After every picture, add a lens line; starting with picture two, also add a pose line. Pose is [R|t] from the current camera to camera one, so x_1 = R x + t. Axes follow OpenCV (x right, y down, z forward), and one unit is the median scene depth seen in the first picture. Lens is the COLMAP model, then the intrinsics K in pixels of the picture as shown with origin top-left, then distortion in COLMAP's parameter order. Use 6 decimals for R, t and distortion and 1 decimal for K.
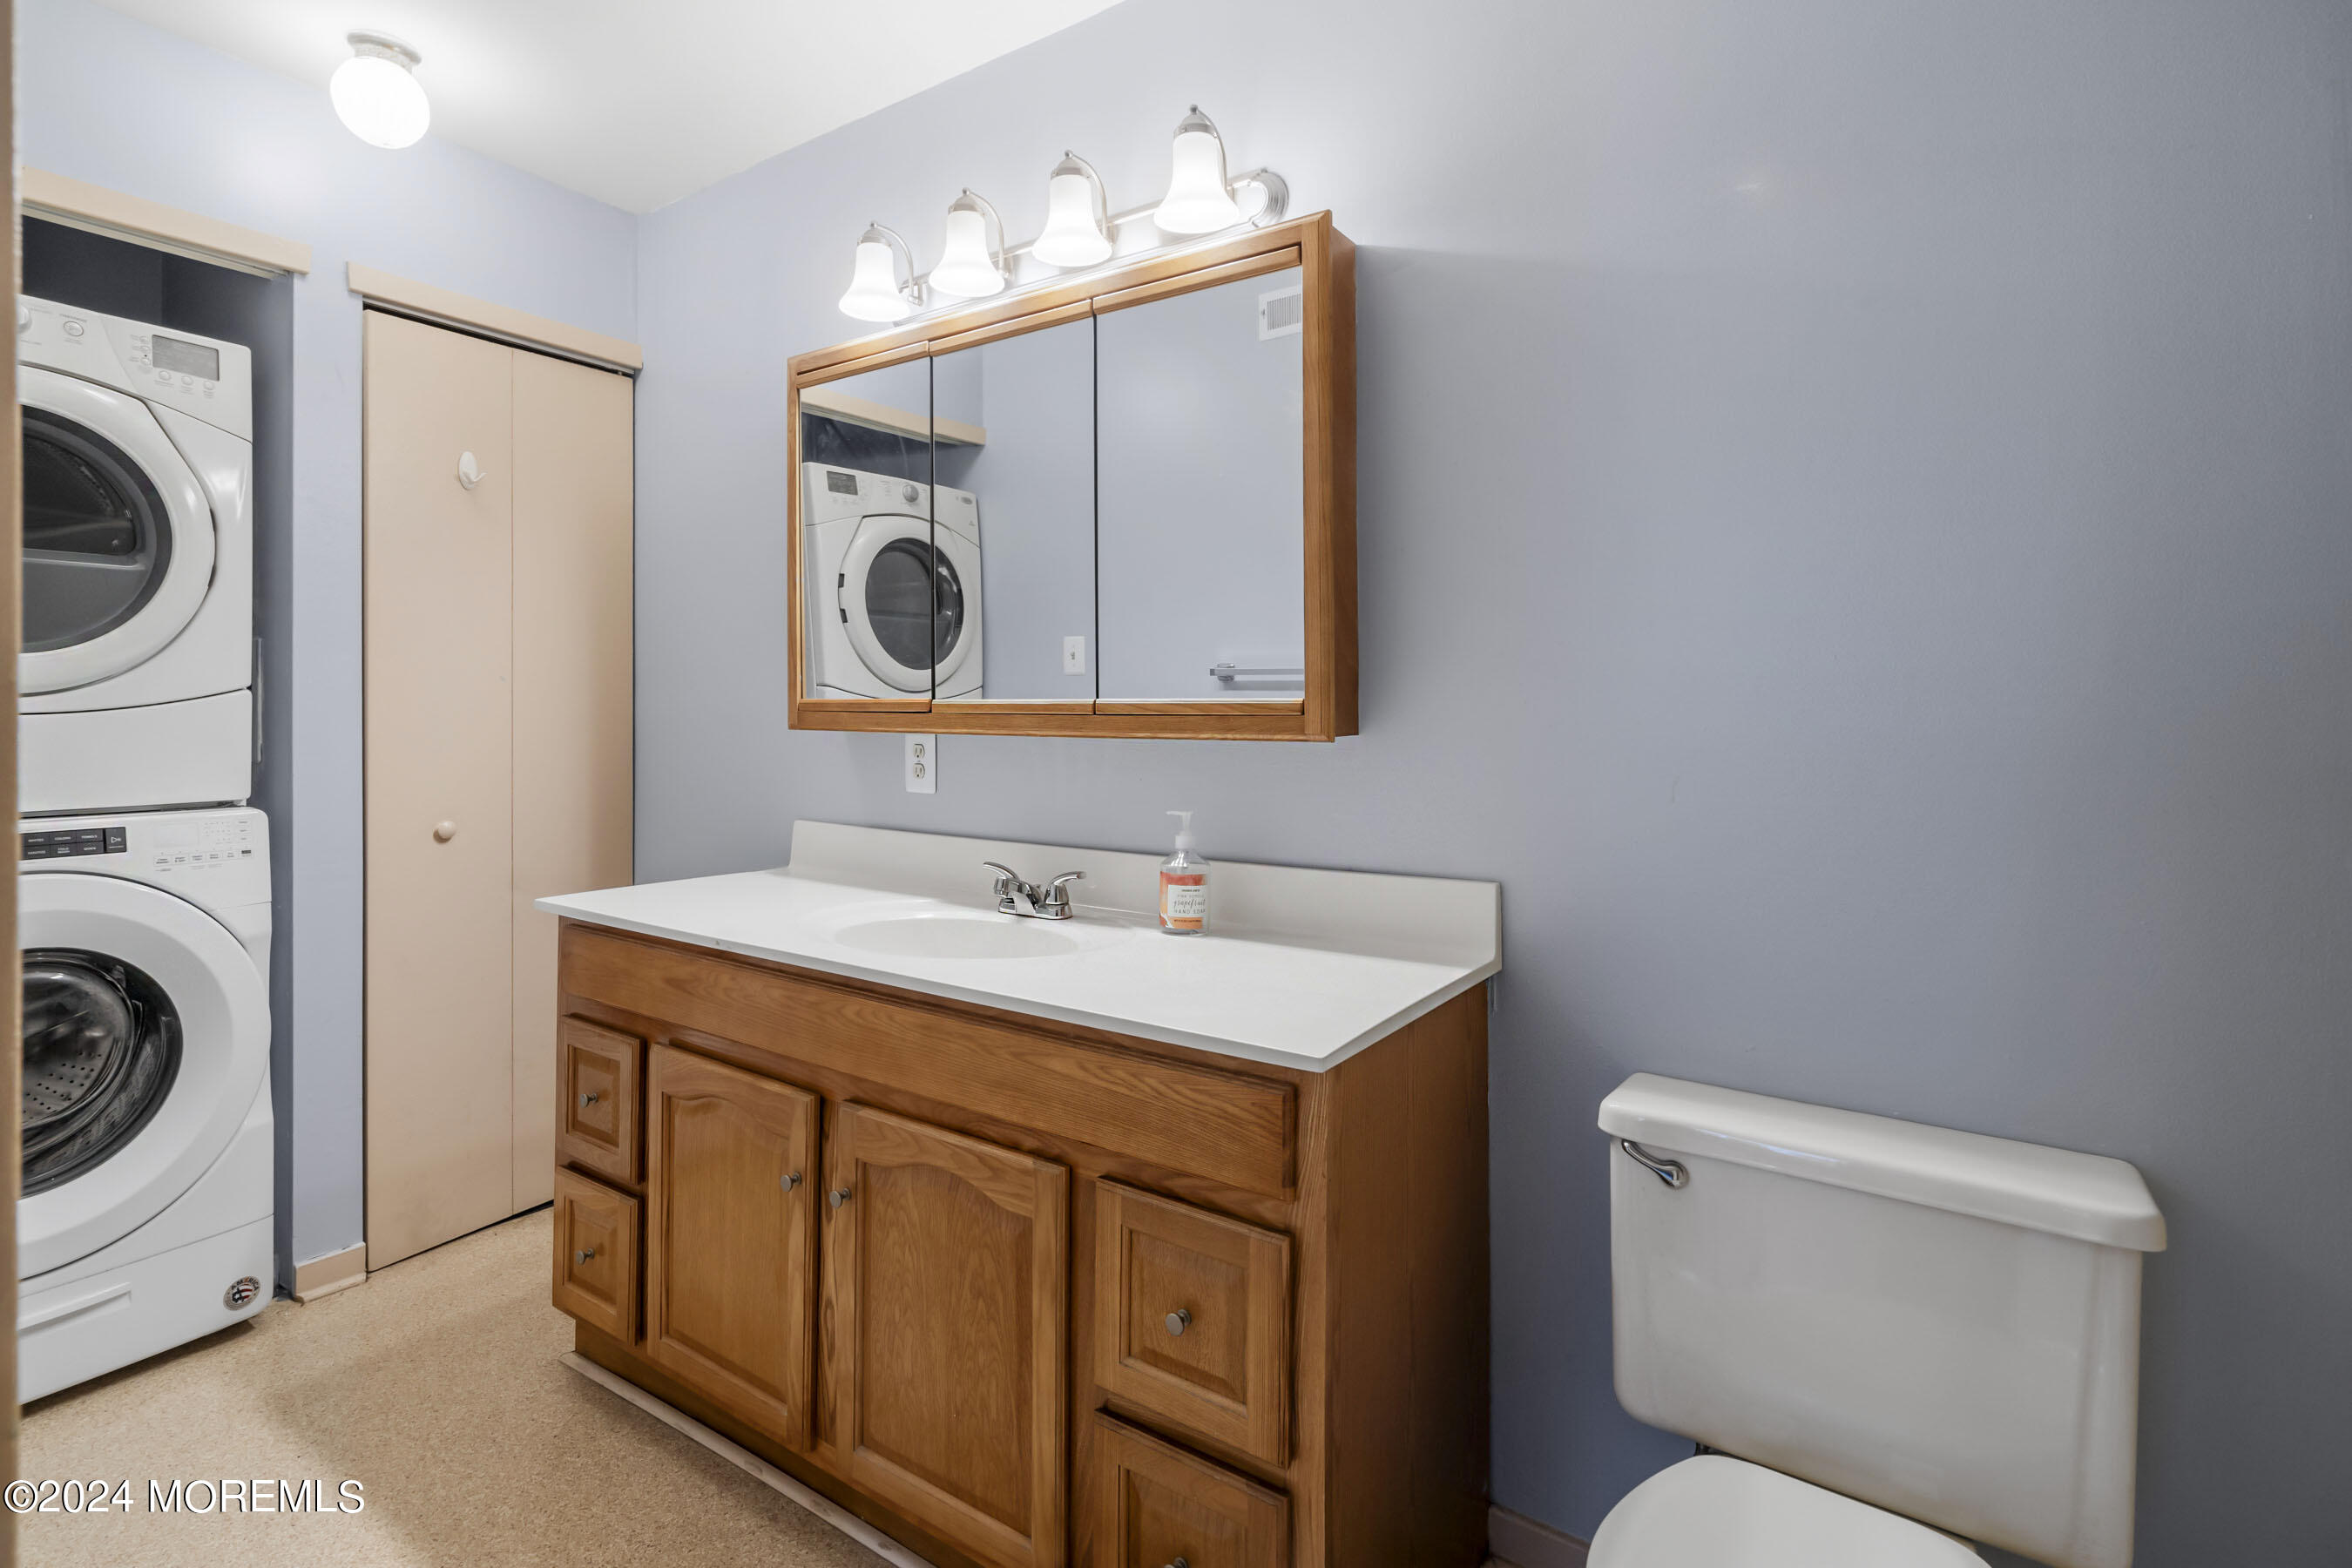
lens RADIAL K [[1076.7, 0, 1160.5], [0, 1076.7, 730.9], [0, 0, 1]] dist [-0.001806, 0.000233]
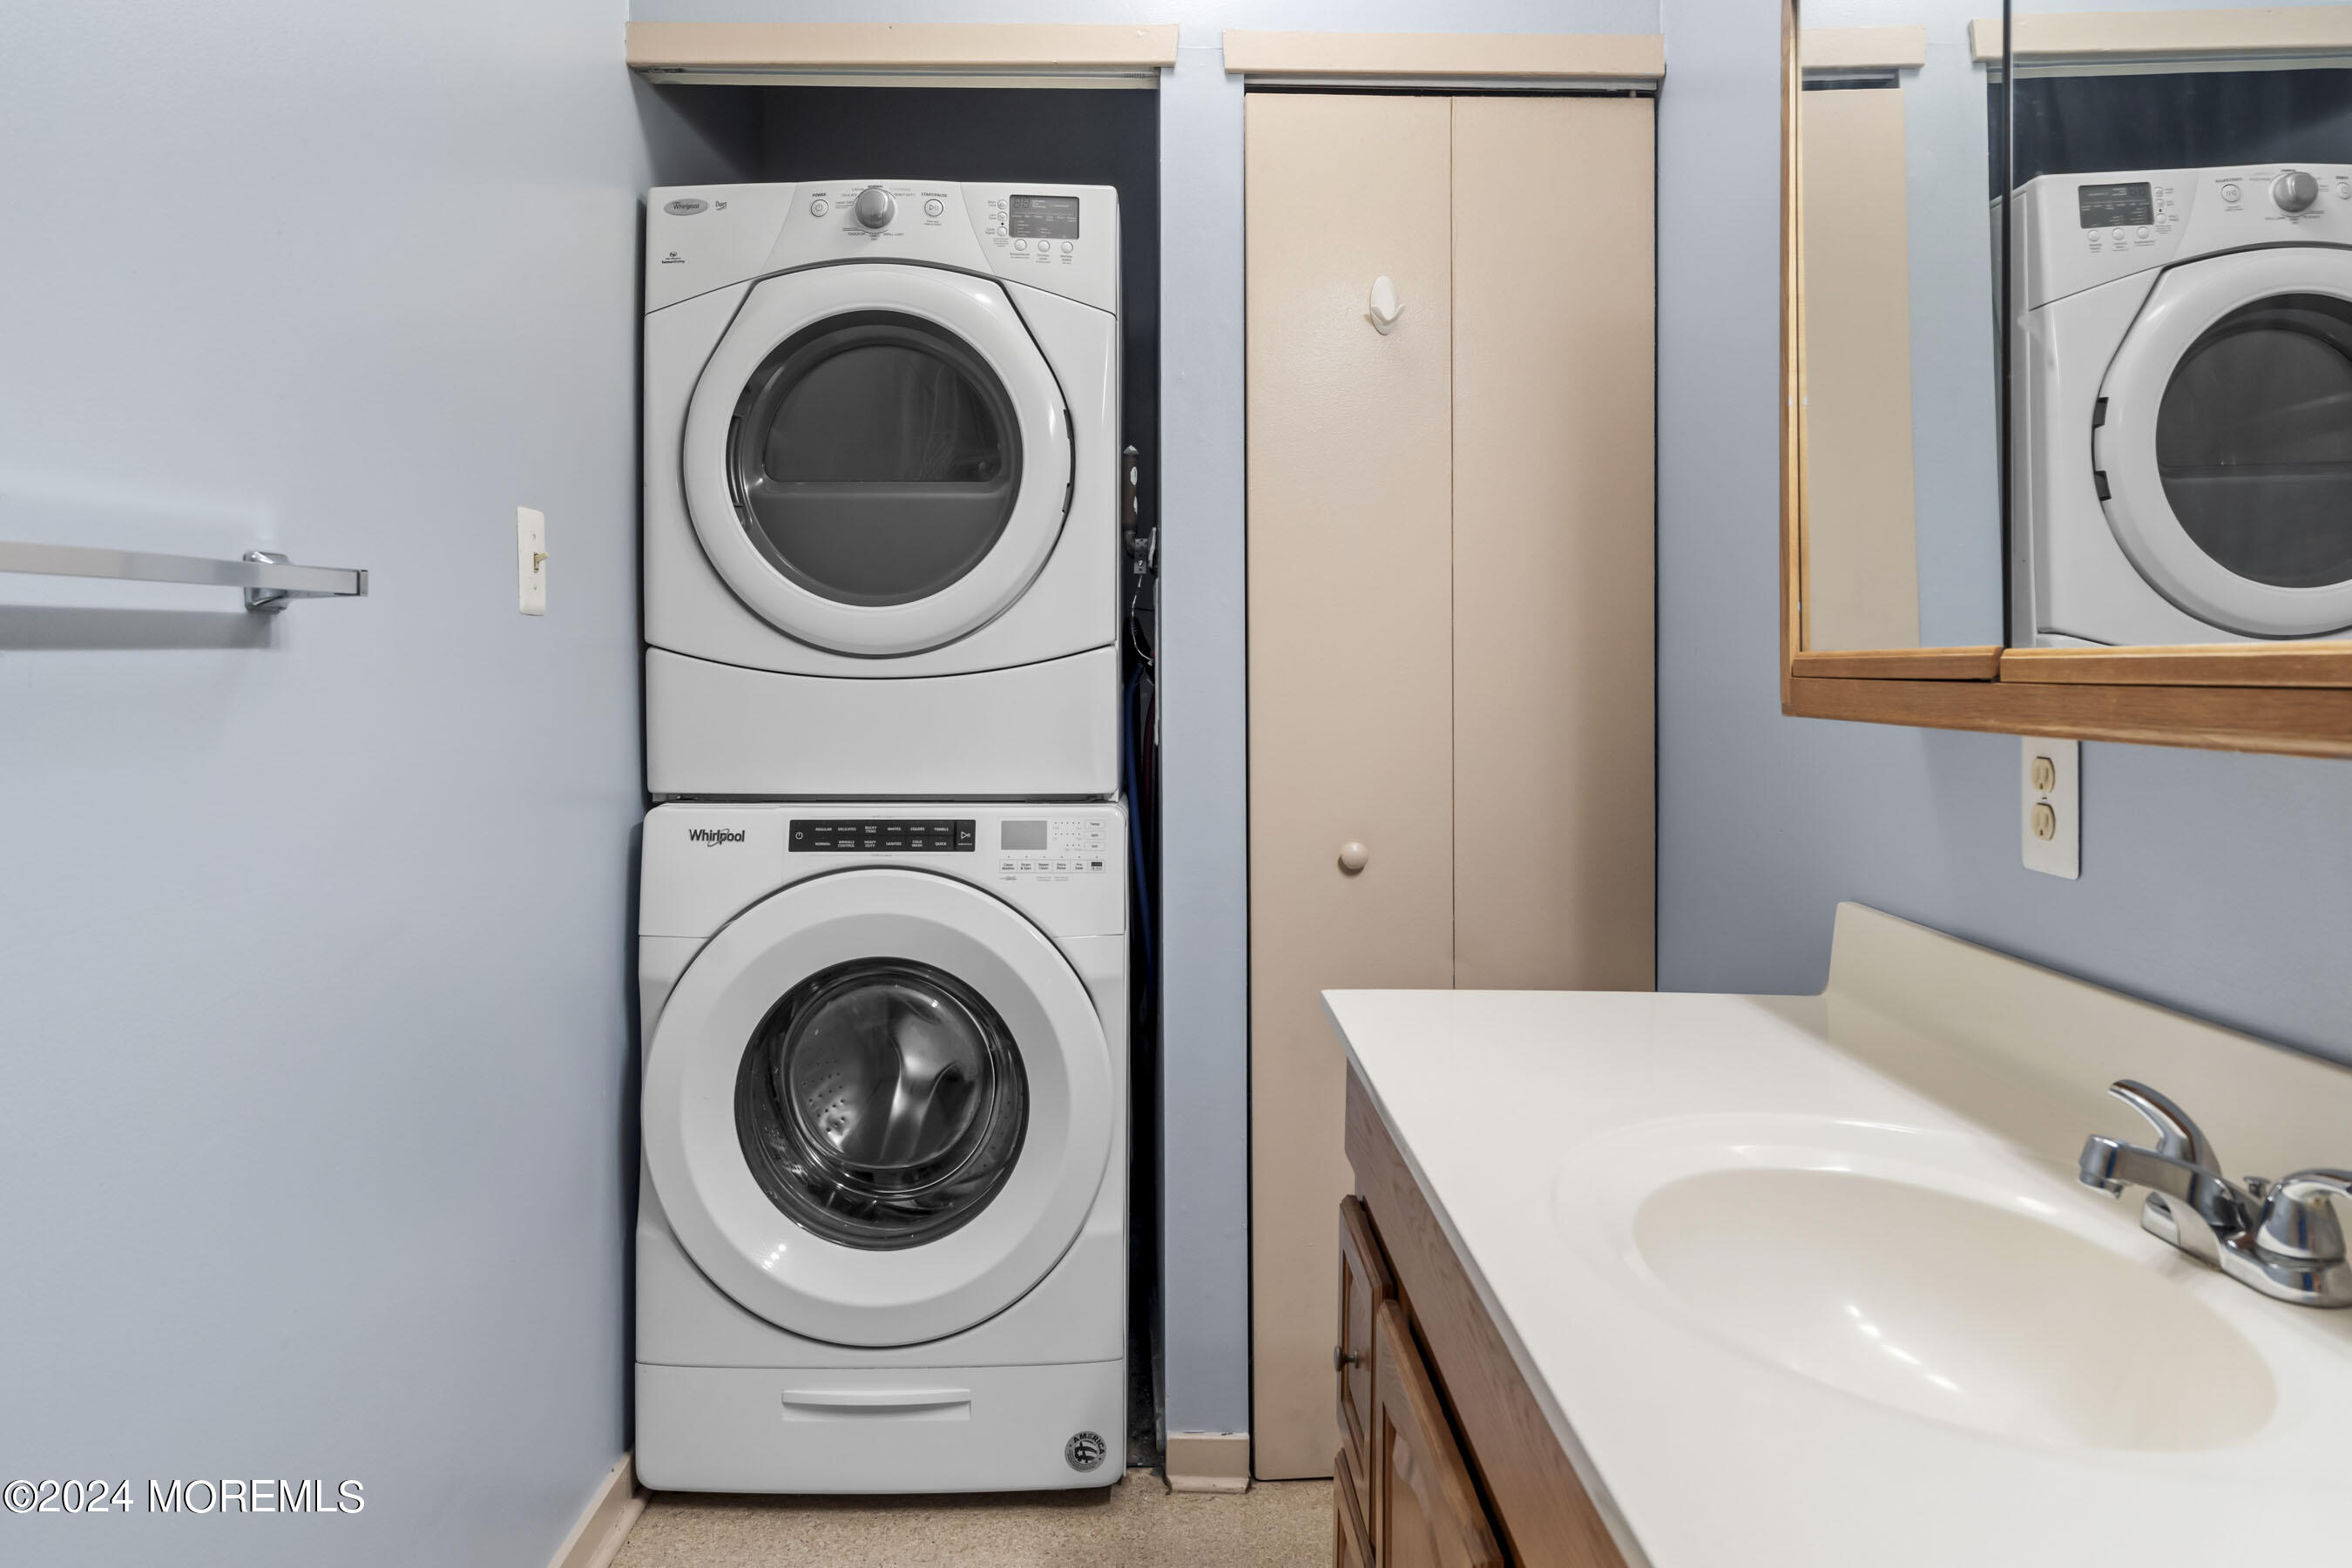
lens RADIAL K [[1640.9, 0, 1182.9], [0, 1640.9, 714.2], [0, 0, 1]] dist [0.013614, 0.039694]
pose [[0.585976, 0.020229, -0.810076, 0.107422], [-0.018725, 0.999759, 0.011421, -0.005873], [0.810112, 0.008477, 0.586213, 0.375476]]
